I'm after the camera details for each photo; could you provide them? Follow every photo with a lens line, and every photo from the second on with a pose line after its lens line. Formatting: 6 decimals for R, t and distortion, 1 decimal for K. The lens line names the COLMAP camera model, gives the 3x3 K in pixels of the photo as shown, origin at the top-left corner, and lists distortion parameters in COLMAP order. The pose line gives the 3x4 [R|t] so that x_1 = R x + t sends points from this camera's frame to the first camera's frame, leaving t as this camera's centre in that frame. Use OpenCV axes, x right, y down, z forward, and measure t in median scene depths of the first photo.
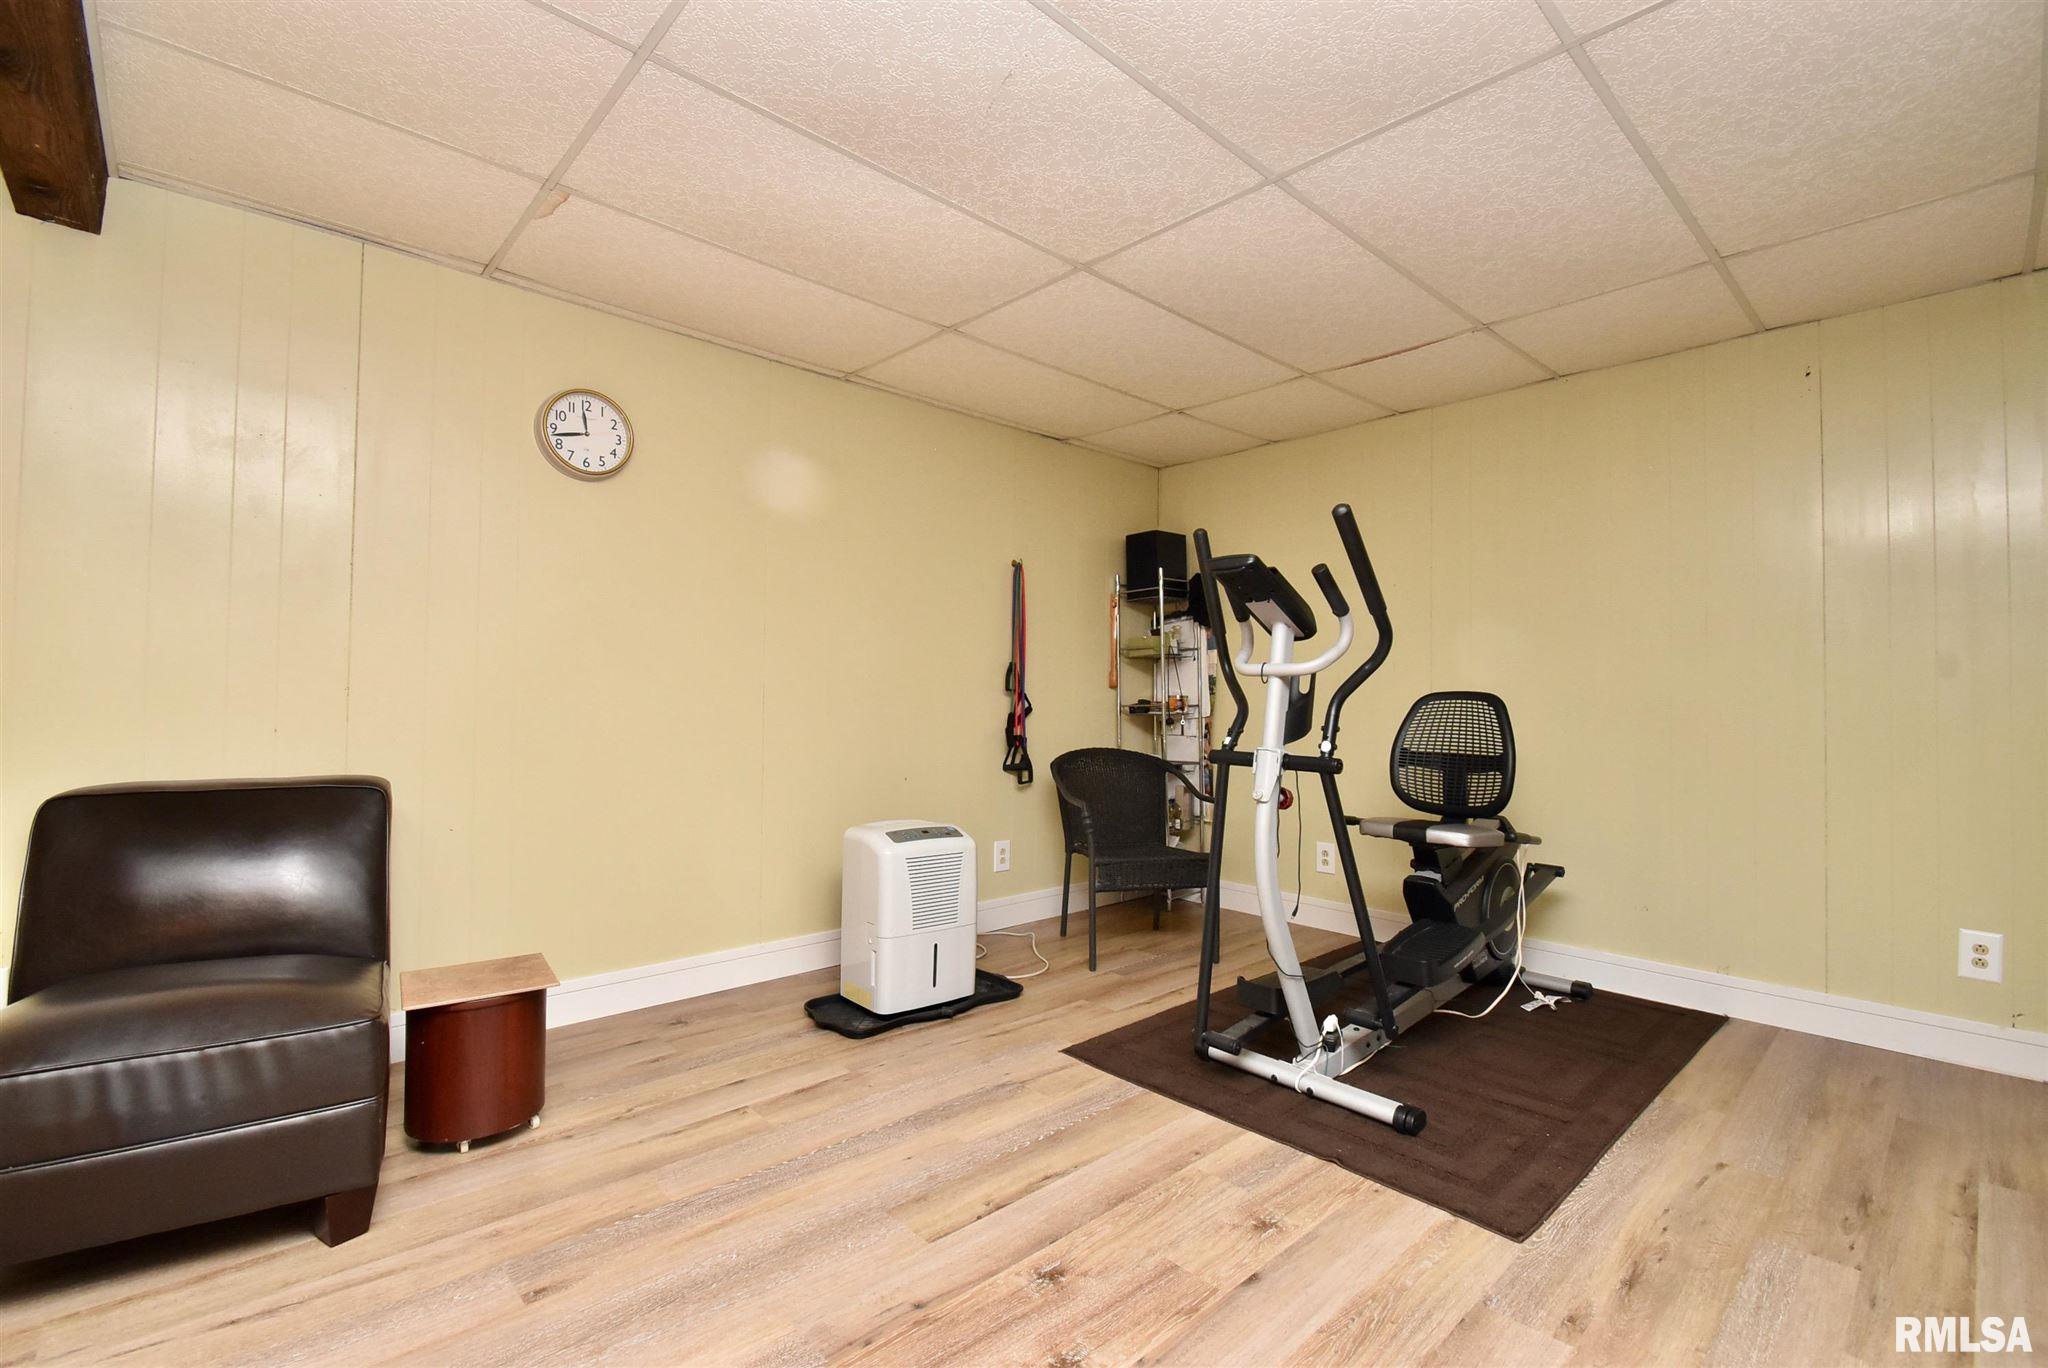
lens RADIAL K [[919.6, 0, 999.1], [0, 919.6, 673.8], [0, 0, 1]] dist [0.014125, -0.010300]
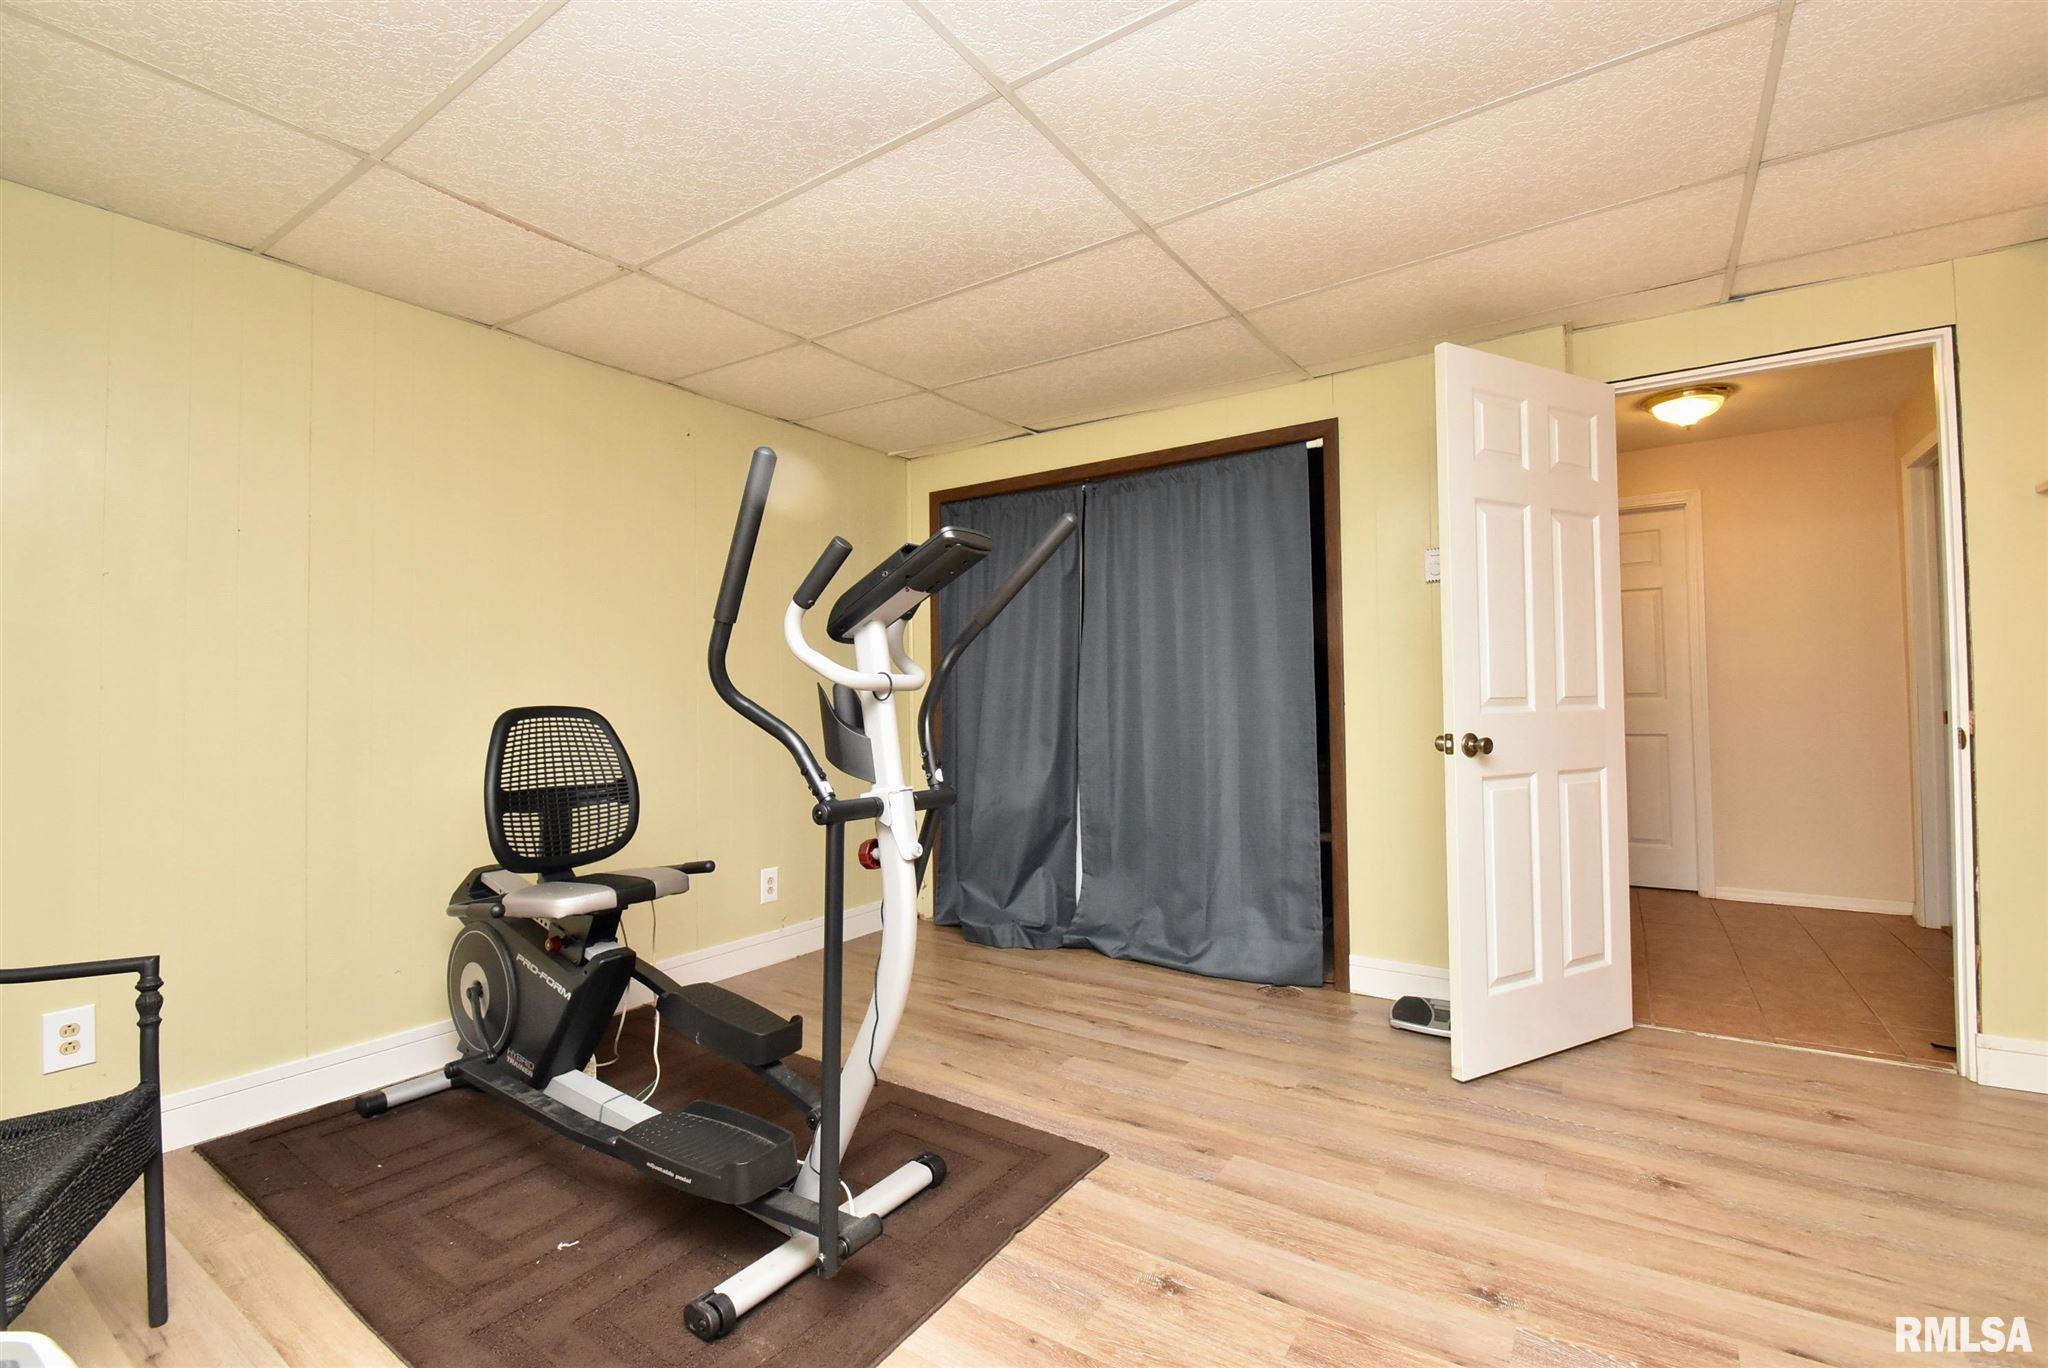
lens RADIAL K [[904.6, 0, 1022.1], [0, 904.6, 678.7], [0, 0, 1]] dist [0.019538, -0.018870]
pose [[-0.246961, 0.012873, 0.968940, -0.451817], [-0.017609, 0.999687, -0.017769, 0.003467], [-0.968865, -0.021451, -0.246657, 1.094660]]
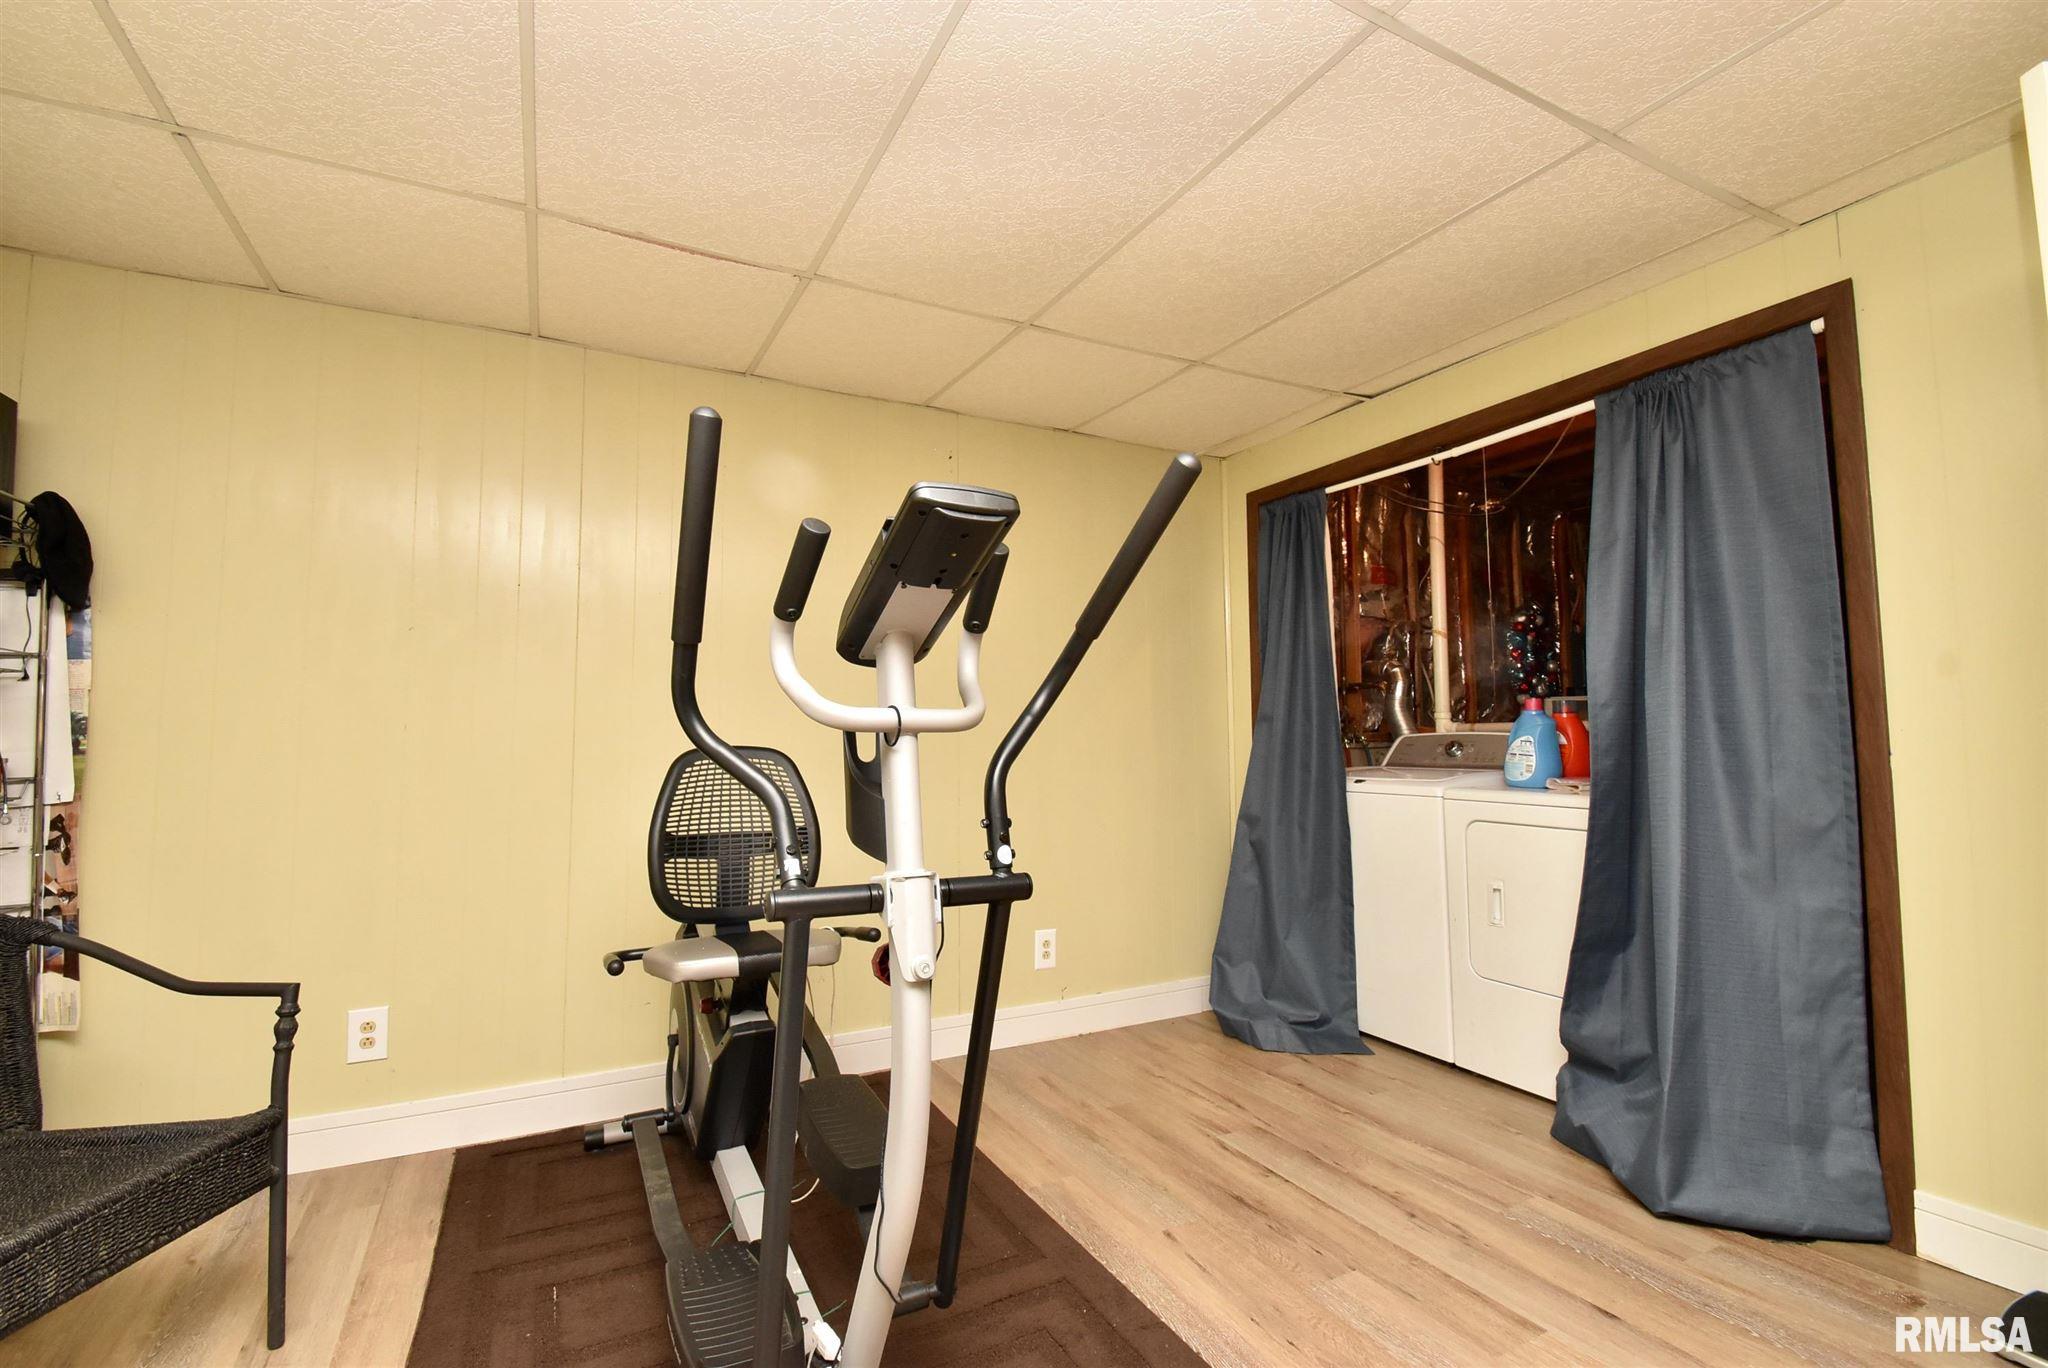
lens RADIAL K [[904.6, 0, 1022.1], [0, 904.6, 678.7], [0, 0, 1]] dist [0.019538, -0.018870]
pose [[0.240961, 0.052843, 0.969095, -0.196373], [-0.018822, 0.998583, -0.049771, -0.004226], [-0.970352, -0.006247, 0.241614, 0.822542]]
